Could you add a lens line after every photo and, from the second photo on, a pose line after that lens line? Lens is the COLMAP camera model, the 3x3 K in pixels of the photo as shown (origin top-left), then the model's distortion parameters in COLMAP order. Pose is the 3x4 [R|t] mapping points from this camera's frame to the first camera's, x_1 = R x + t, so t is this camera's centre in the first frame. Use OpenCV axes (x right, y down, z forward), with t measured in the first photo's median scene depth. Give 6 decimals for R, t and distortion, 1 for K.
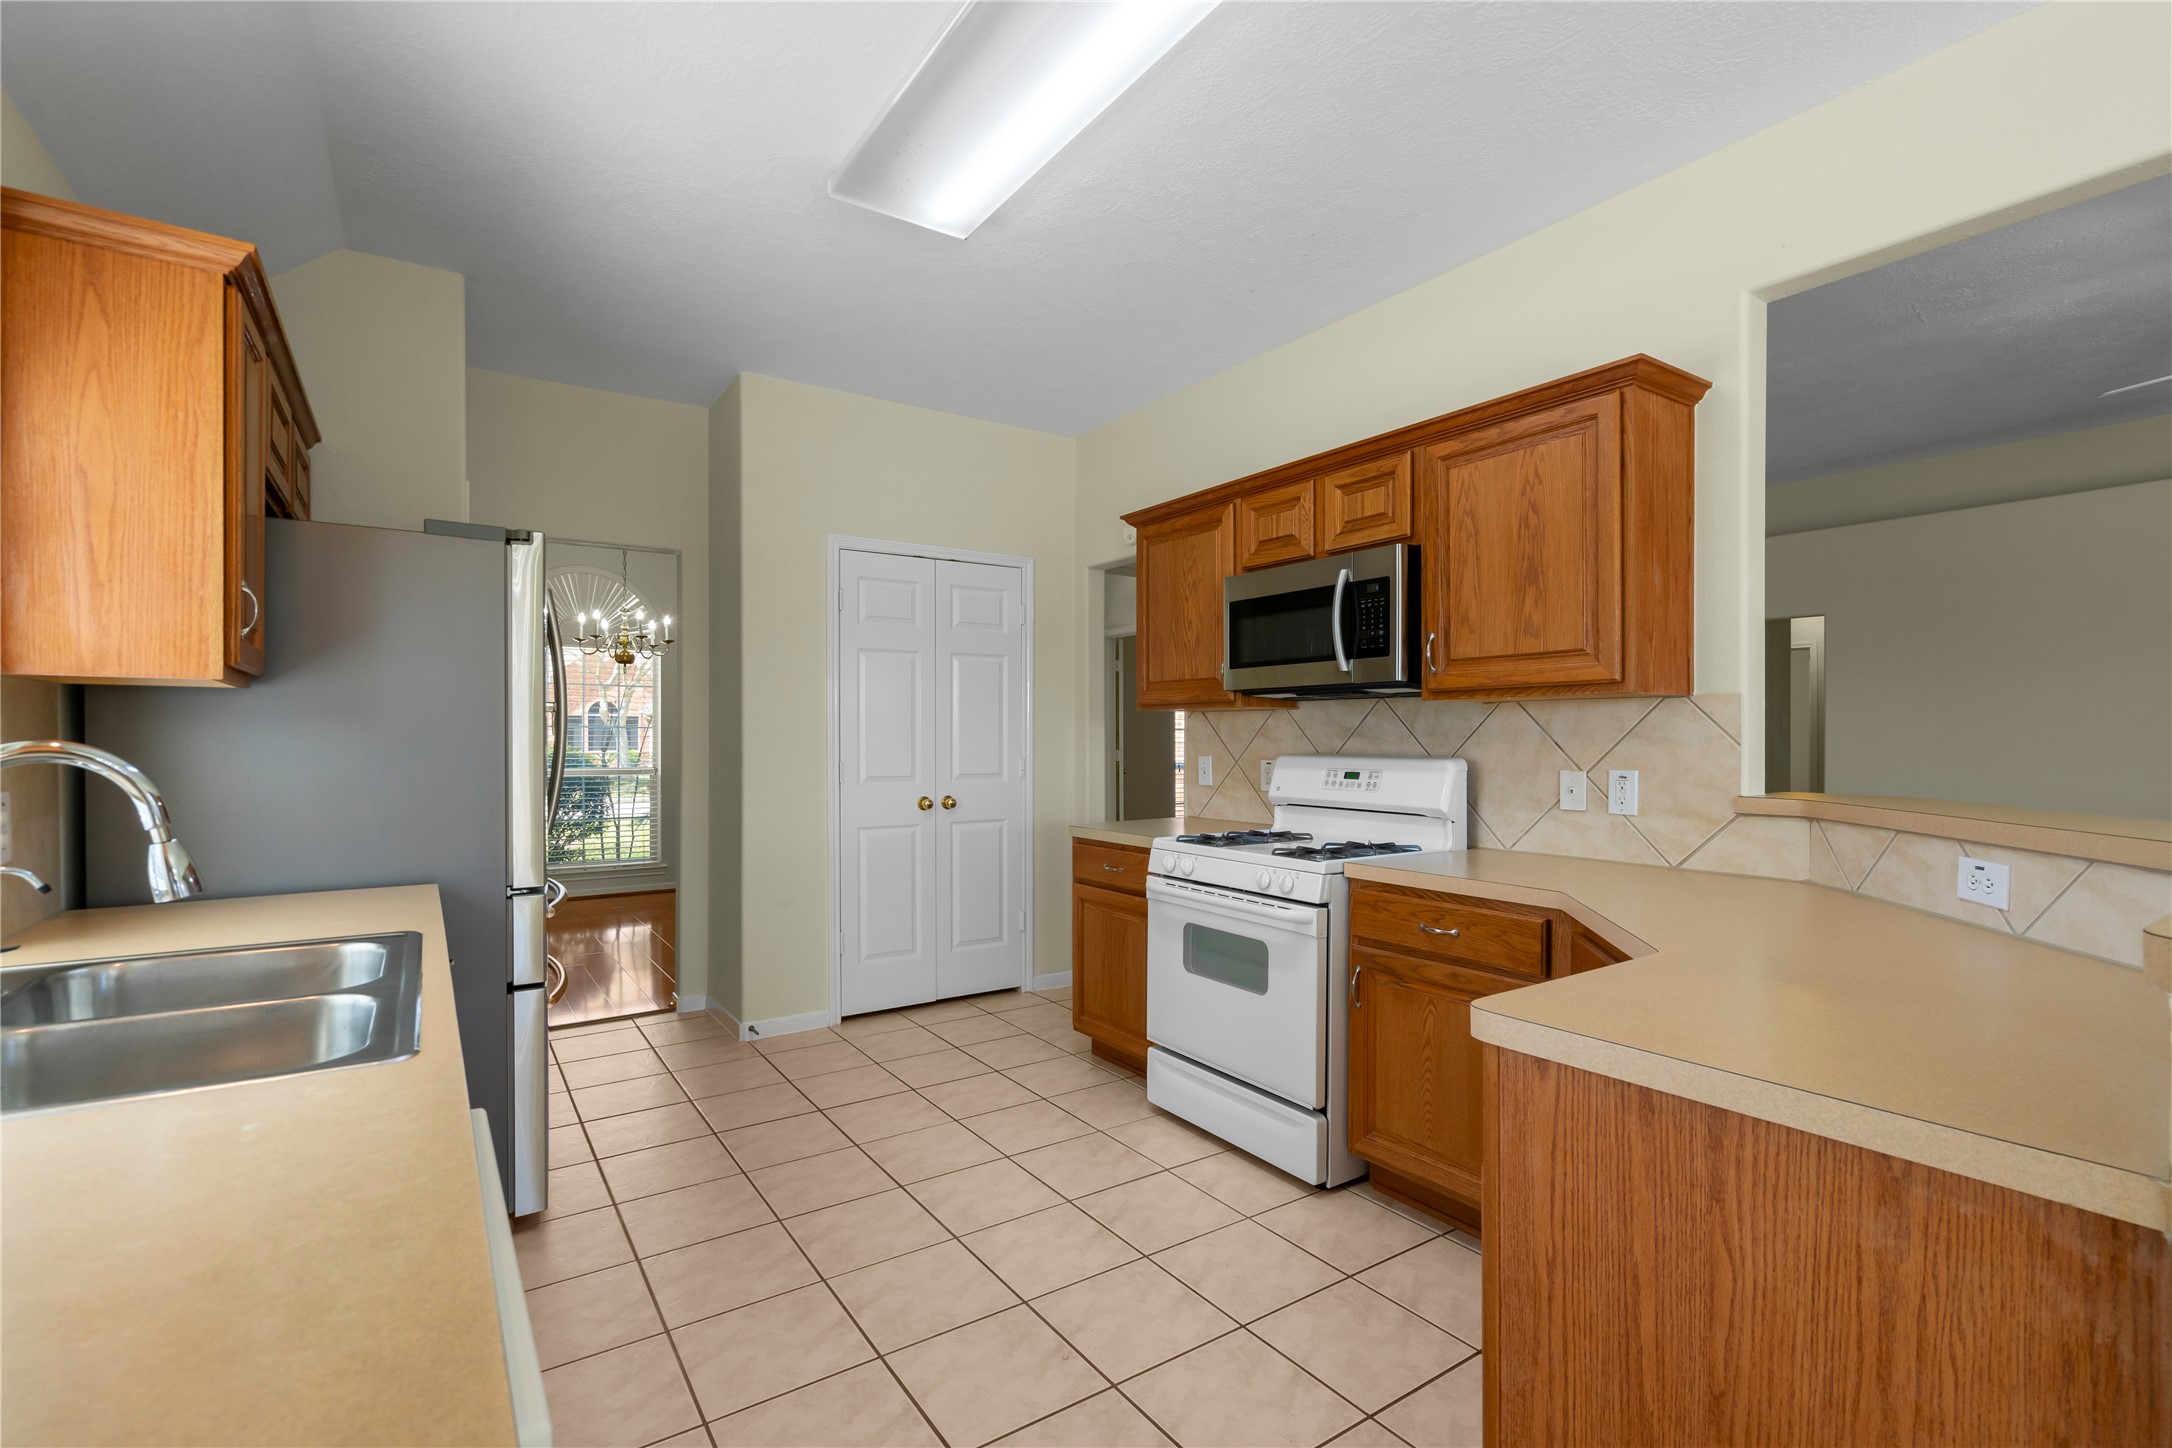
lens RADIAL K [[988.0, 0, 1094.3], [0, 988.0, 744.2], [0, 0, 1]] dist [-0.007271, 0.003940]
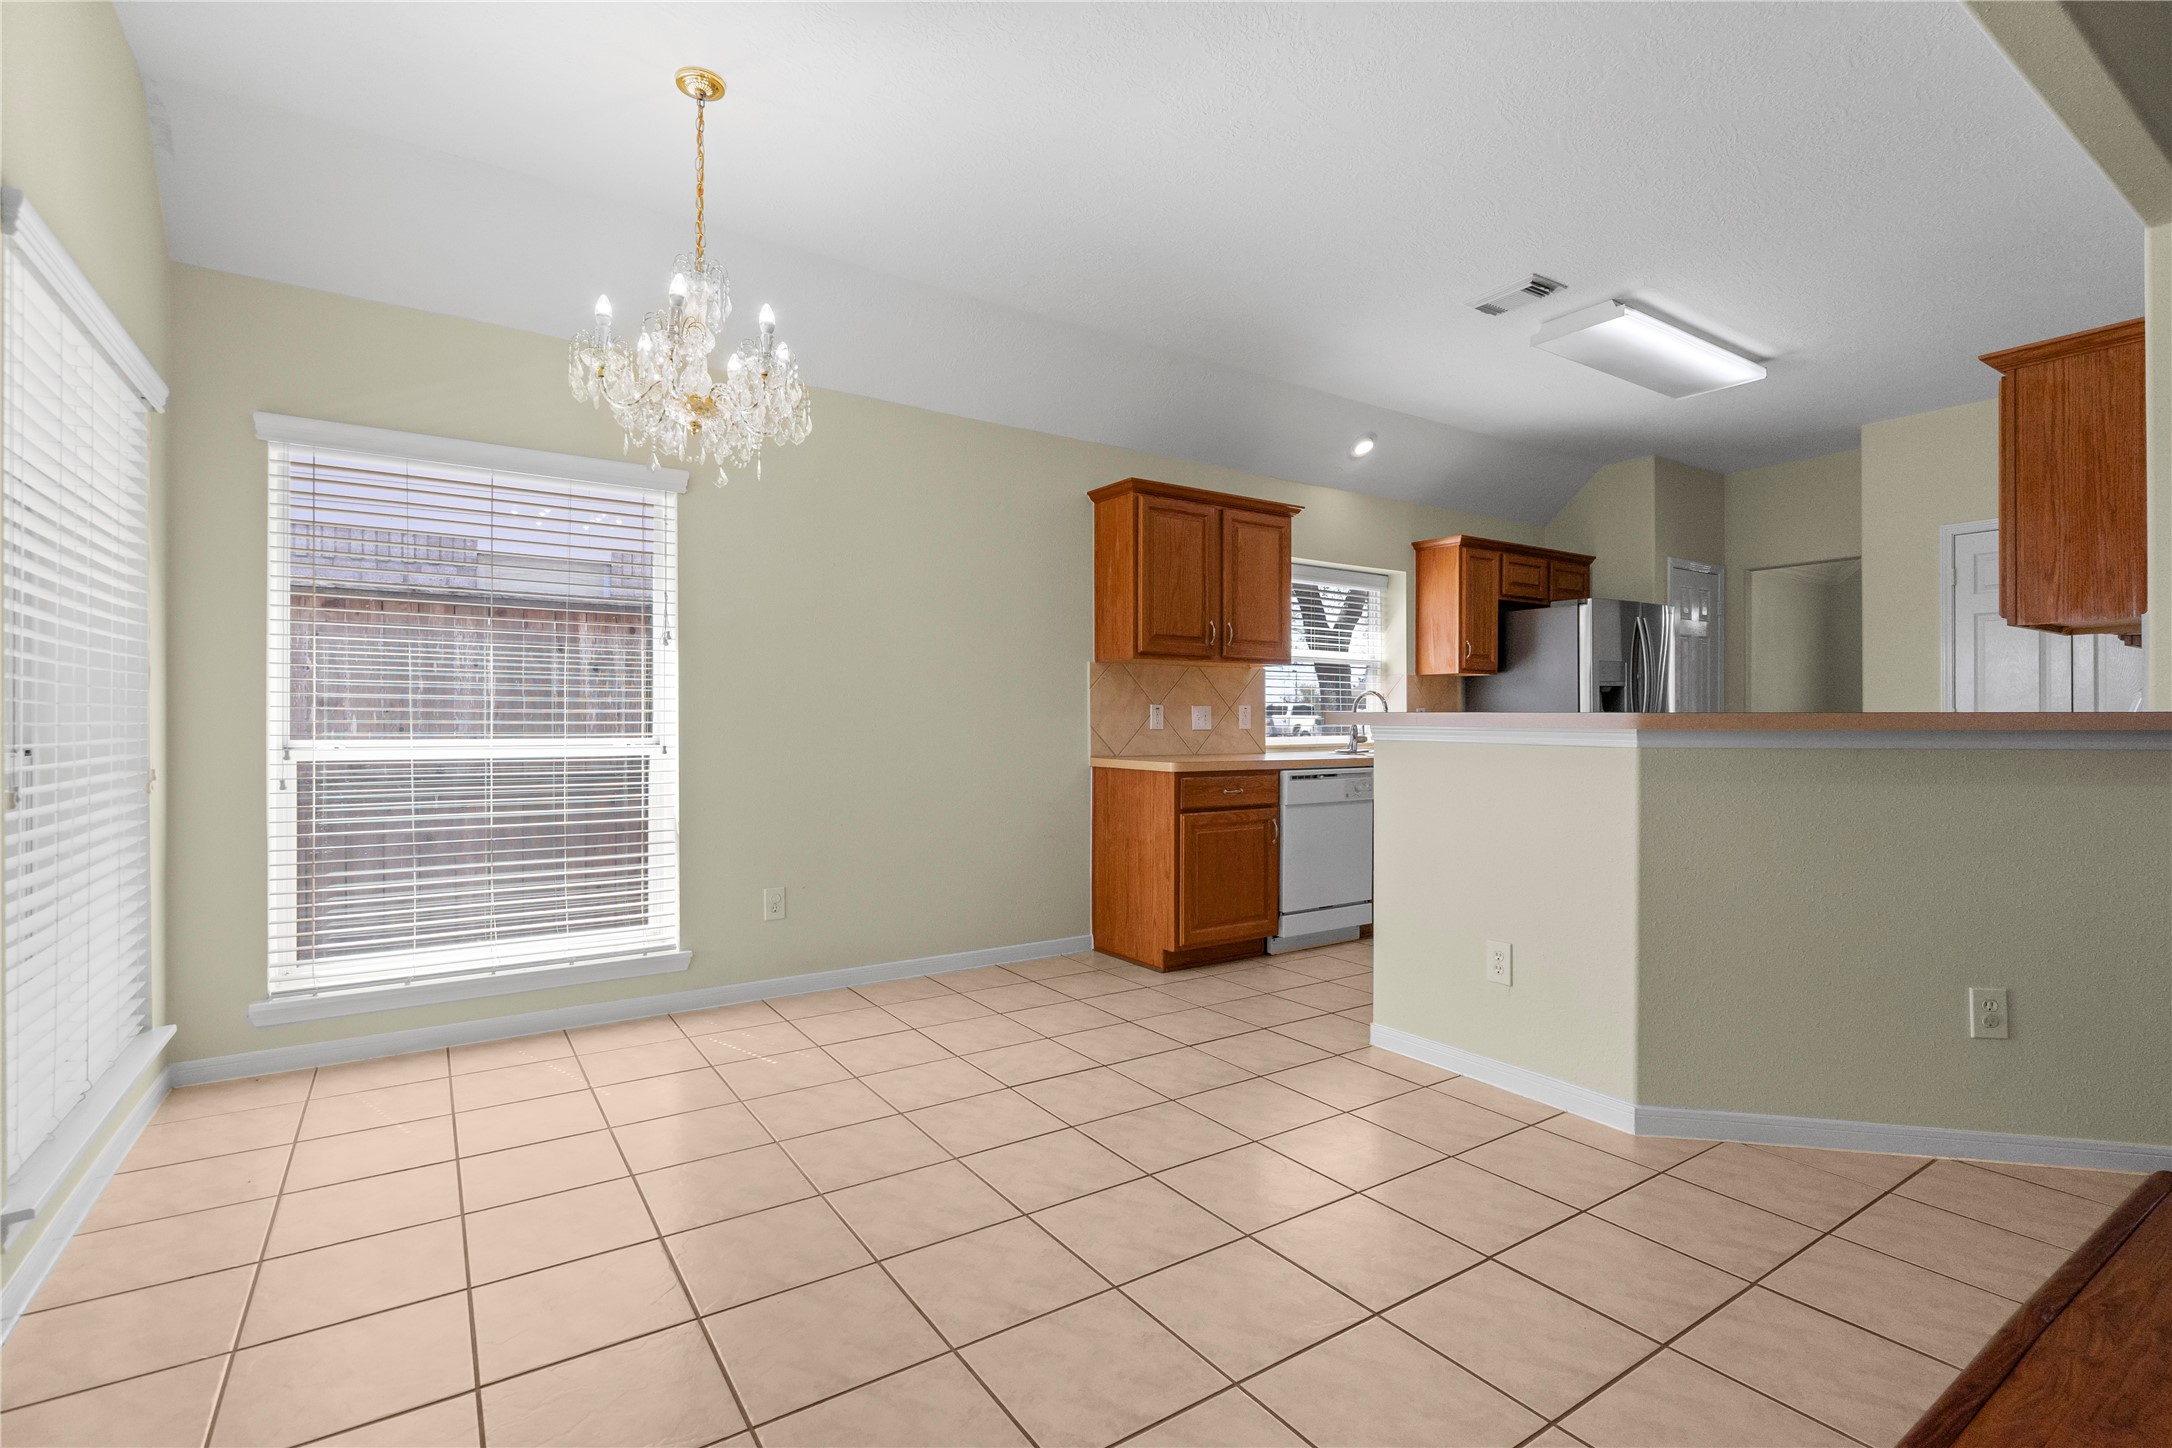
lens RADIAL K [[988.0, 0, 1104.8], [0, 988.0, 713.7], [0, 0, 1]] dist [-0.007271, 0.003940]
pose [[-0.004913, -0.003199, -0.999983, 1.468853], [-0.008851, 0.999956, -0.003155, 0.055637], [0.999949, 0.008836, -0.004941, -0.079189]]
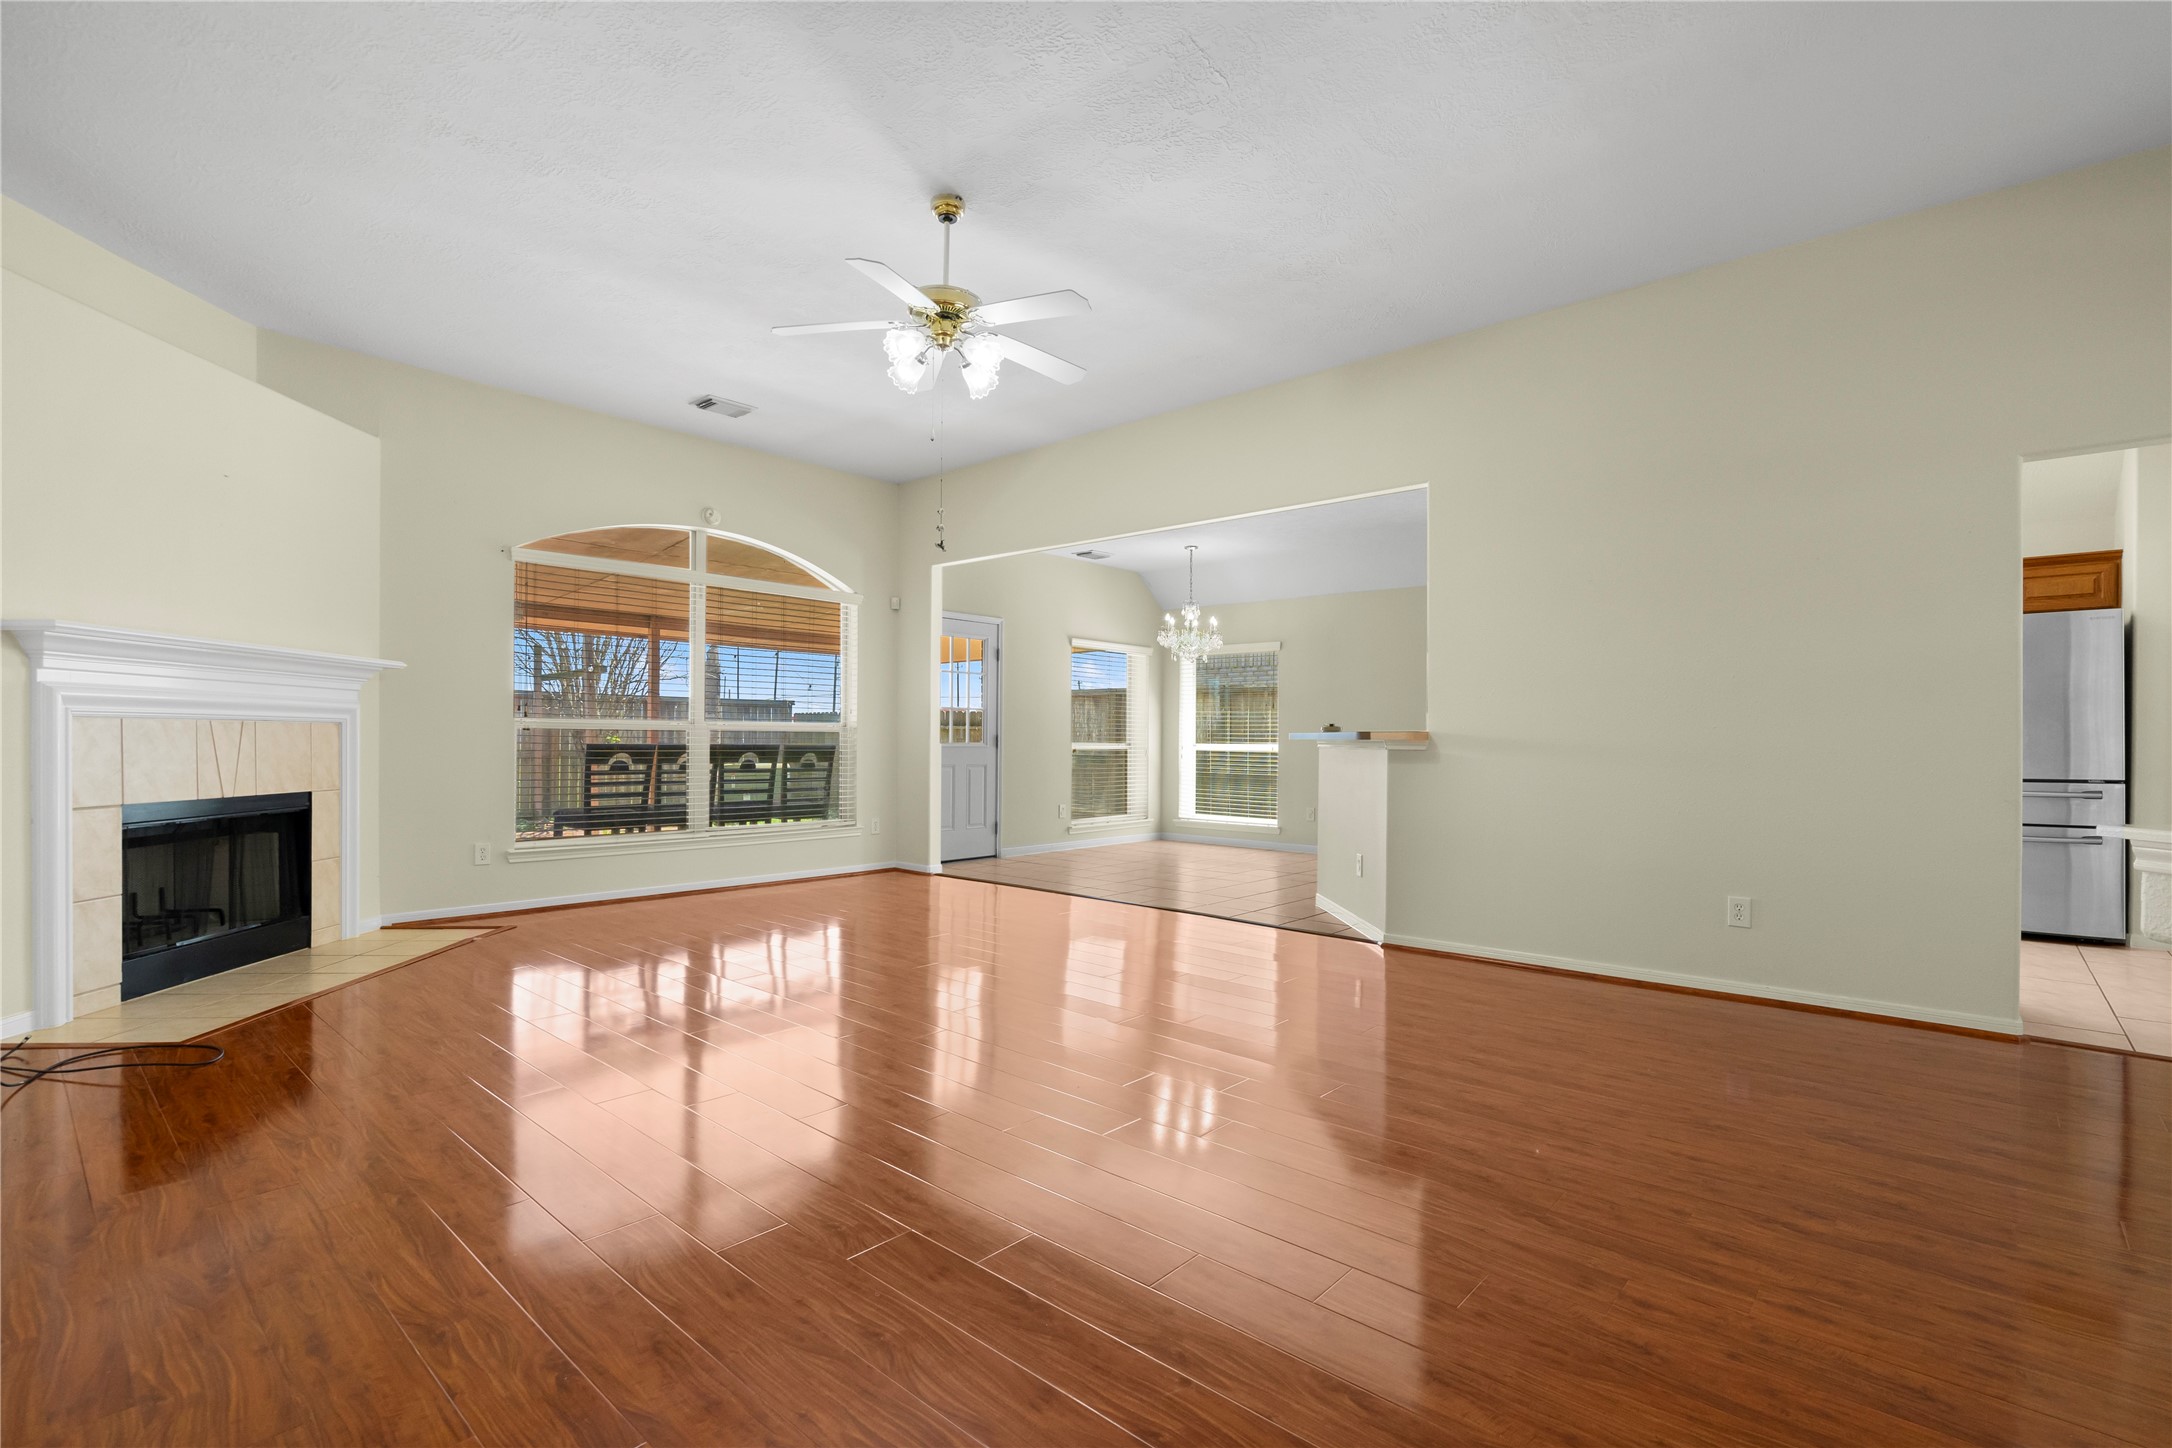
lens RADIAL K [[988.0, 0, 1075.5], [0, 988.0, 741.8], [0, 0, 1]] dist [-0.007271, 0.003940]
pose [[-0.974058, -0.006406, -0.226208, 1.585295], [-0.009735, 0.999860, 0.013604, 0.039300], [0.226089, 0.015453, -0.973984, 2.450568]]
